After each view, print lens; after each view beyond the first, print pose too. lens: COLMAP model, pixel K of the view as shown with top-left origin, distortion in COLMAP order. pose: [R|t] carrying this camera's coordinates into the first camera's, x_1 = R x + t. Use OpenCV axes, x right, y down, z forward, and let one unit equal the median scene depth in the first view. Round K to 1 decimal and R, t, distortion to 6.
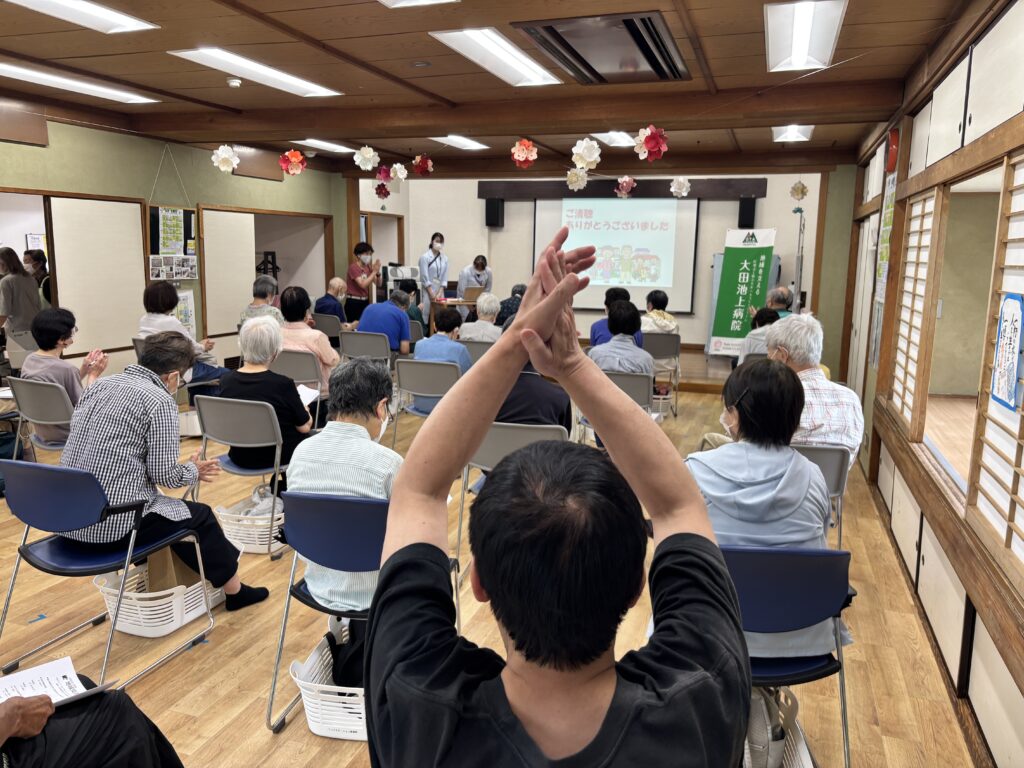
lens RADIAL K [[774.4, 0, 517.1], [0, 774.4, 375.5], [0, 0, 1]] dist [0.016249, -0.036629]
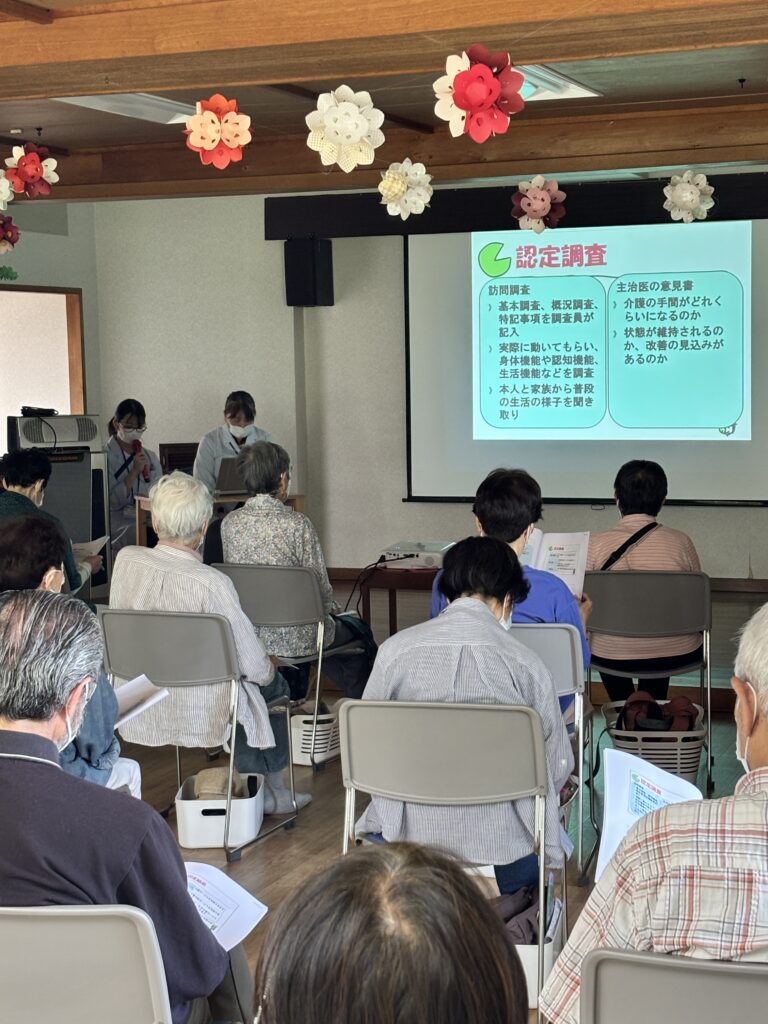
lens RADIAL K [[1840.9, 0, 362.0], [0, 1840.9, 595.0], [0, 0, 1]] dist [0.041912, 0.000000]
pose [[0.998023, -0.024387, -0.057931, 0.119875], [0.022727, 0.999317, -0.029148, -0.027696], [0.058602, 0.027774, 0.997895, 0.094602]]
